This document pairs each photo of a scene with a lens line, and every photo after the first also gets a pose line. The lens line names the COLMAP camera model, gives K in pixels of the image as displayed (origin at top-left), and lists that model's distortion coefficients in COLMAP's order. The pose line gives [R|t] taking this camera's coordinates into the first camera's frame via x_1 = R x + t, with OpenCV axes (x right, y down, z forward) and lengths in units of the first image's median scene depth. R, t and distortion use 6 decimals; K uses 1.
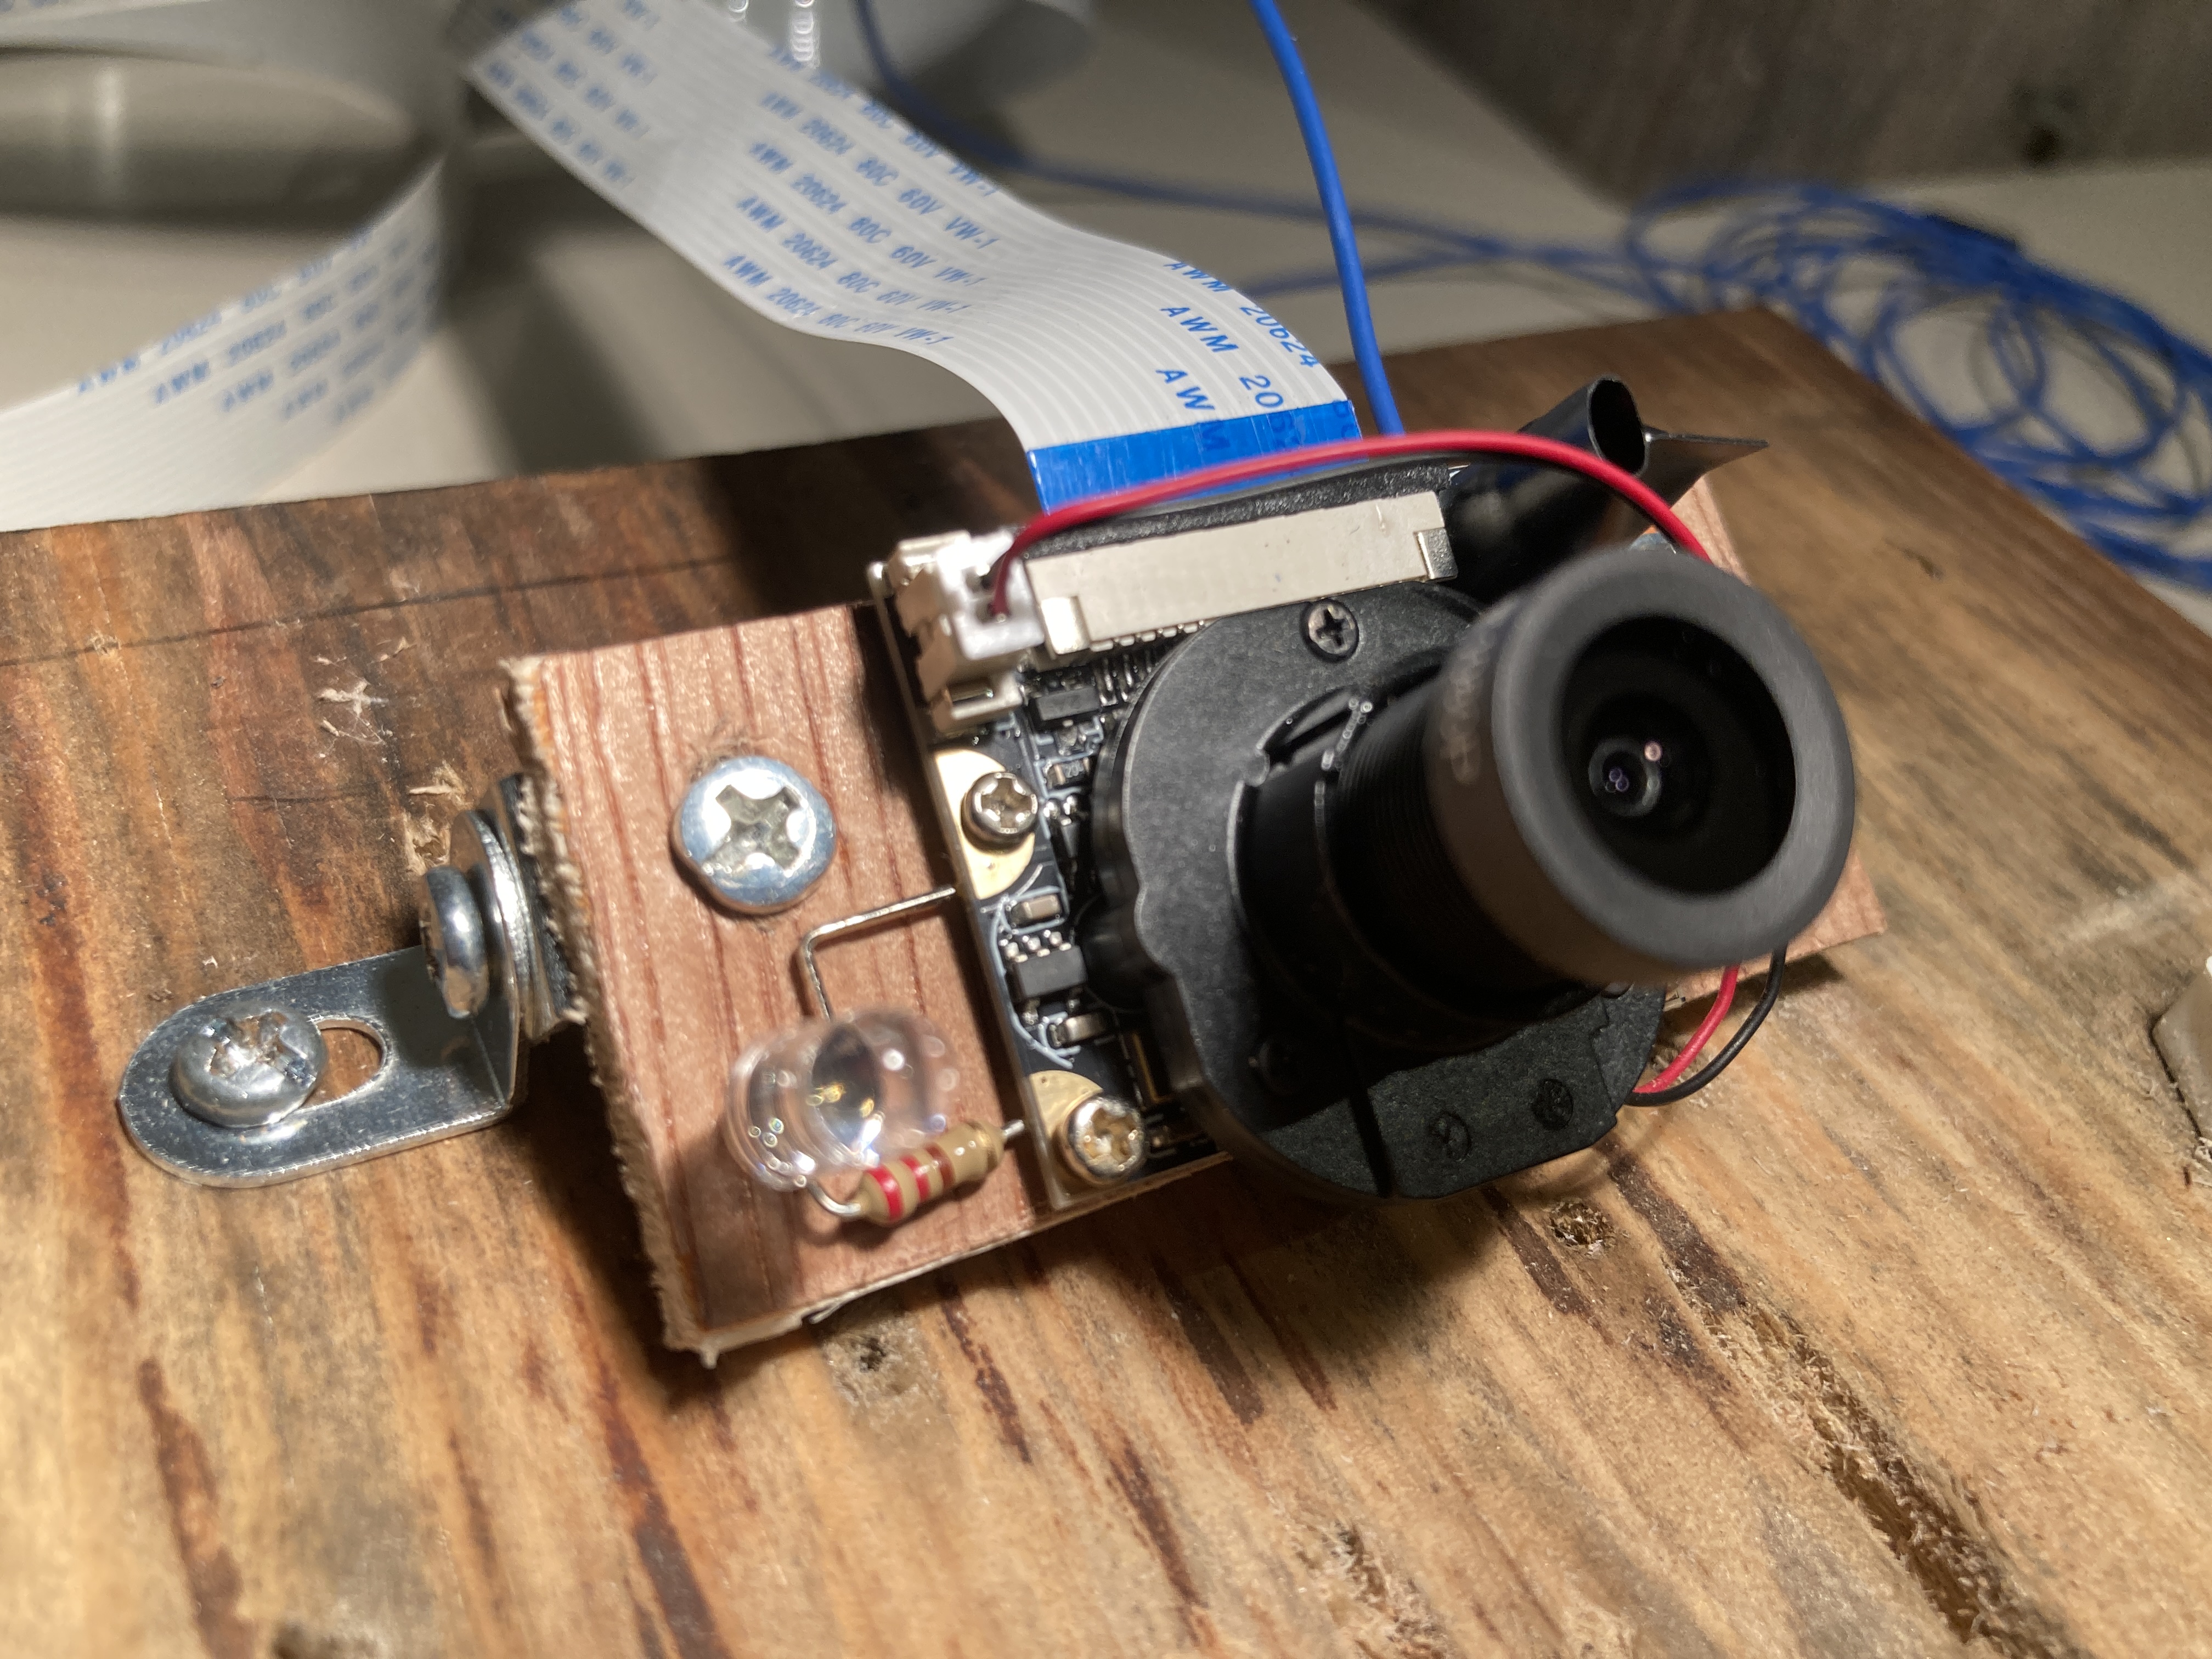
lens RADIAL K [[1802.9, 0, 1104.9], [0, 1802.9, 799.1], [0, 0, 1]] dist [-0.033107, -0.002204]
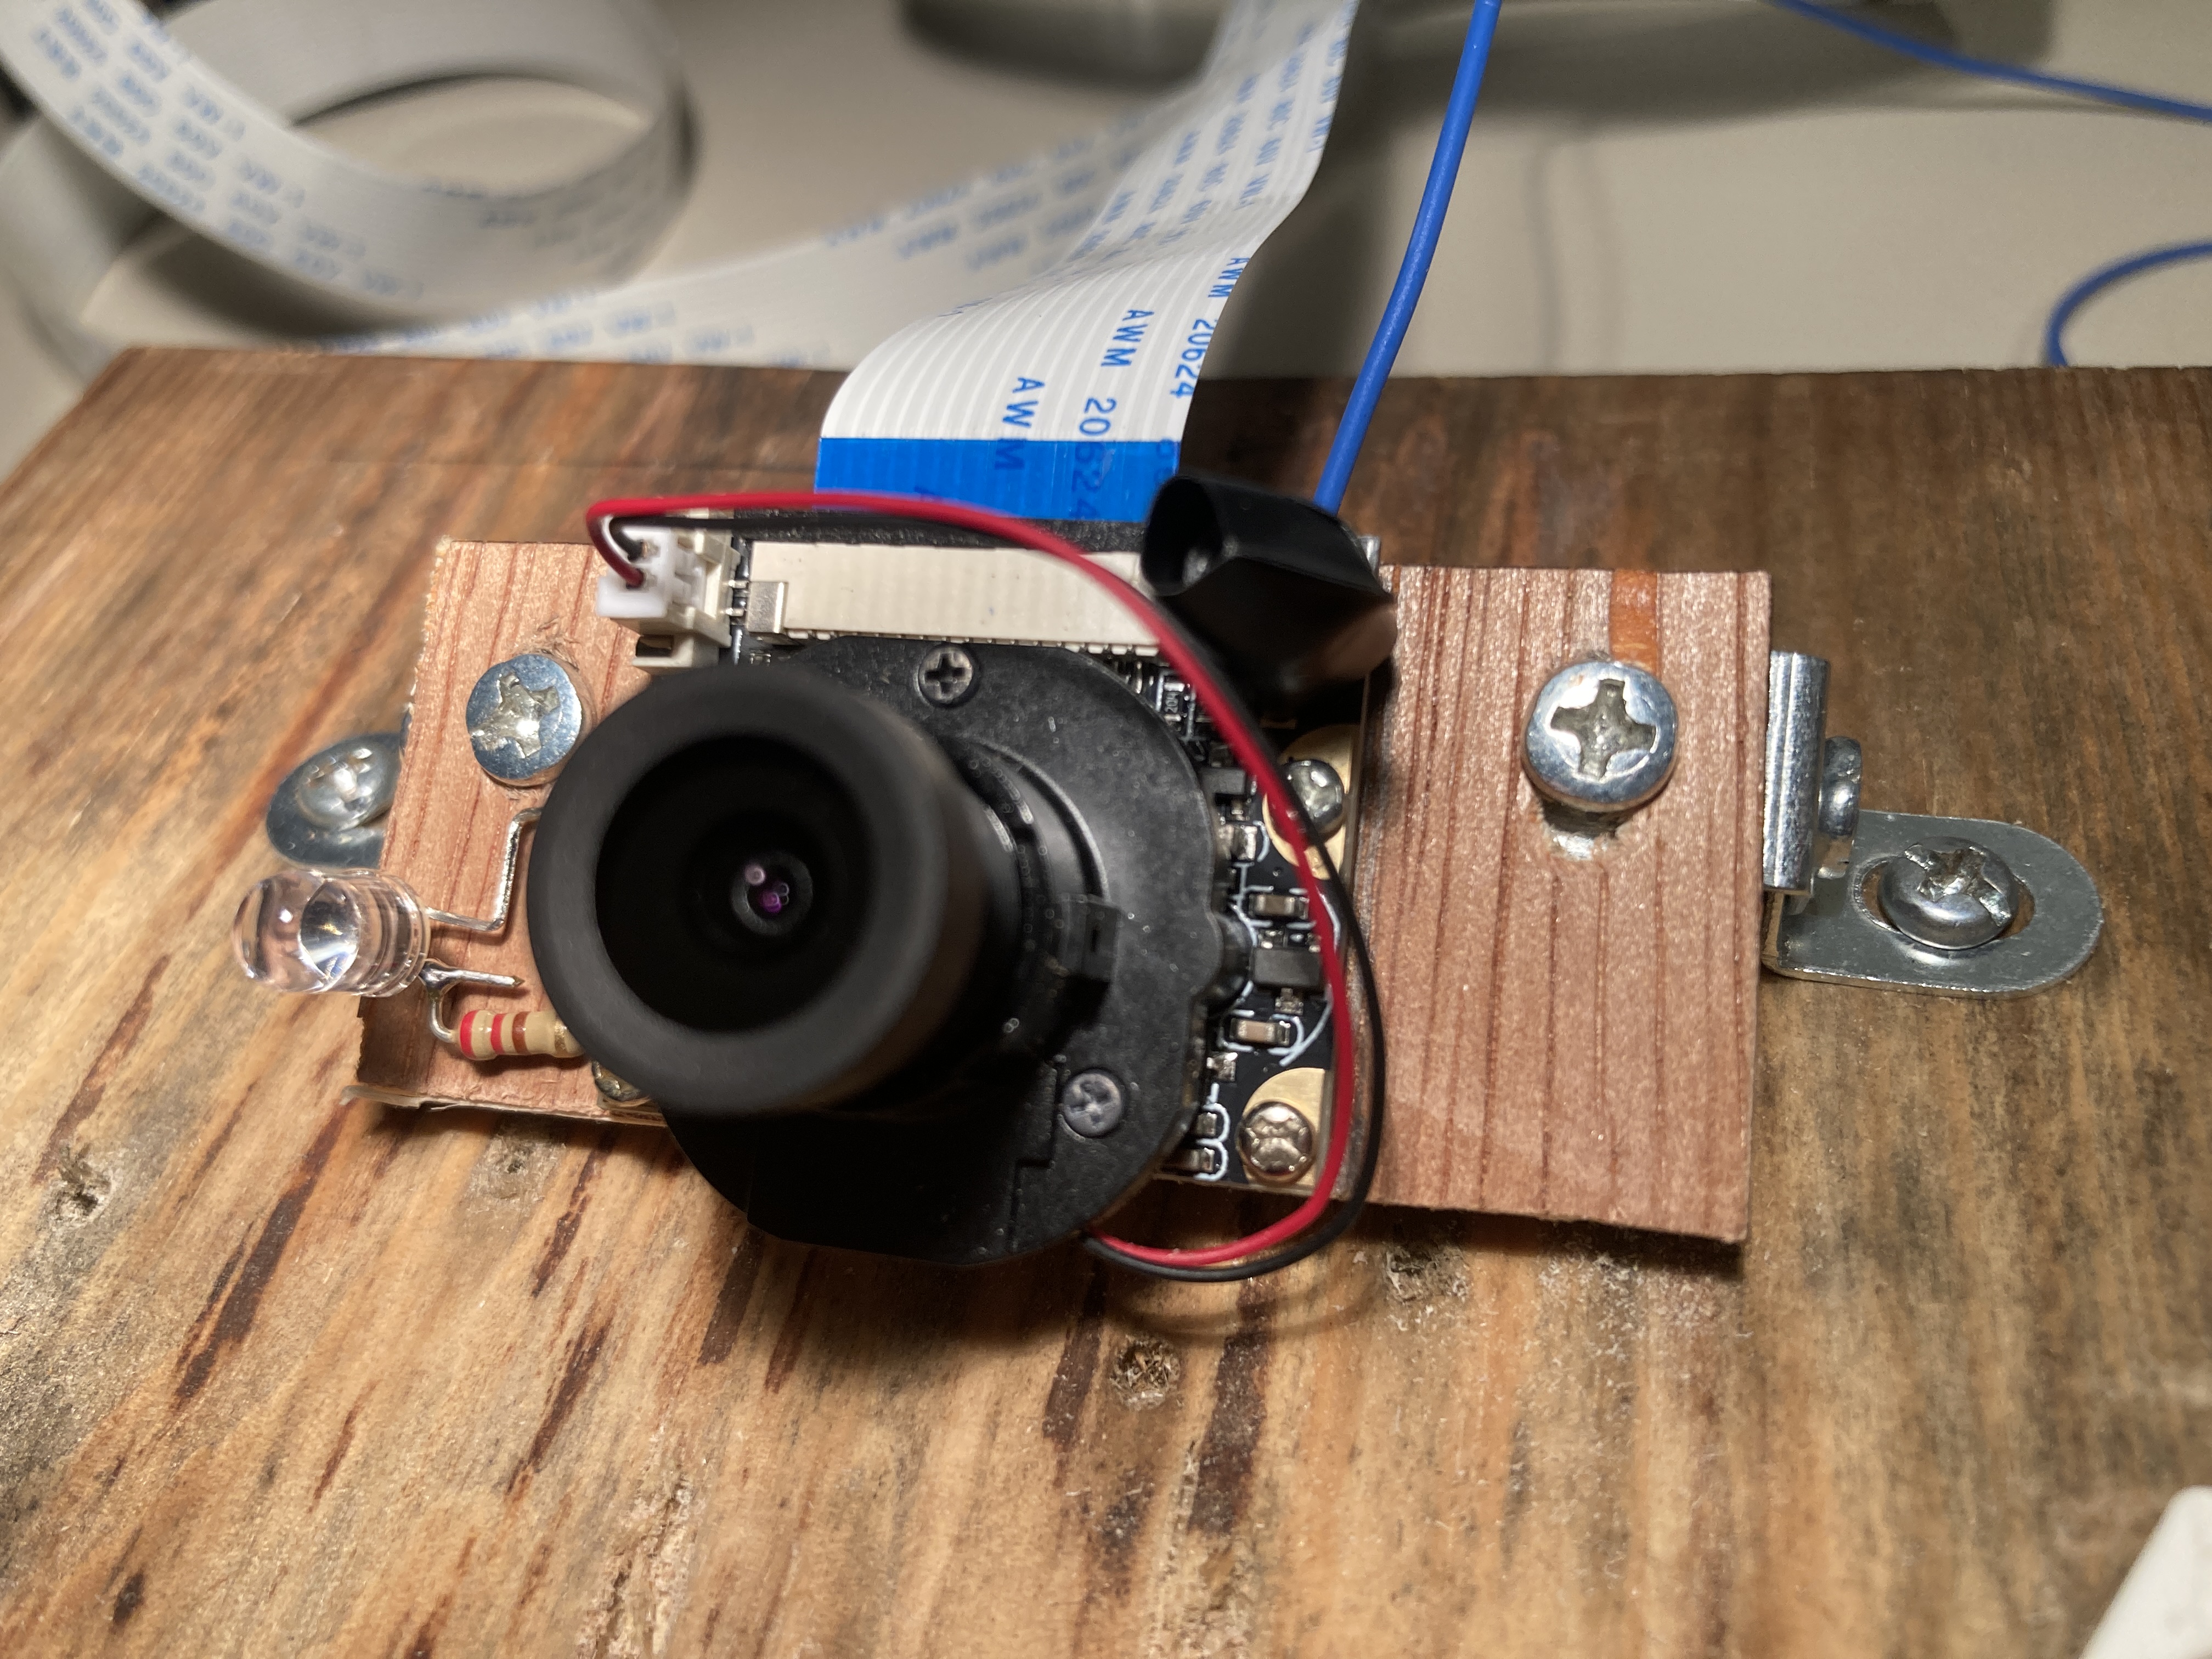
lens RADIAL K [[1807.3, 0, 1218.8], [0, 1807.3, 826.1], [0, 0, 1]] dist [-0.015810, -0.042630]
pose [[0.755146, 0.298205, -0.583805, 0.836357], [-0.240239, 0.954478, 0.176797, -0.225627], [0.609951, 0.006745, 0.792411, 0.316439]]
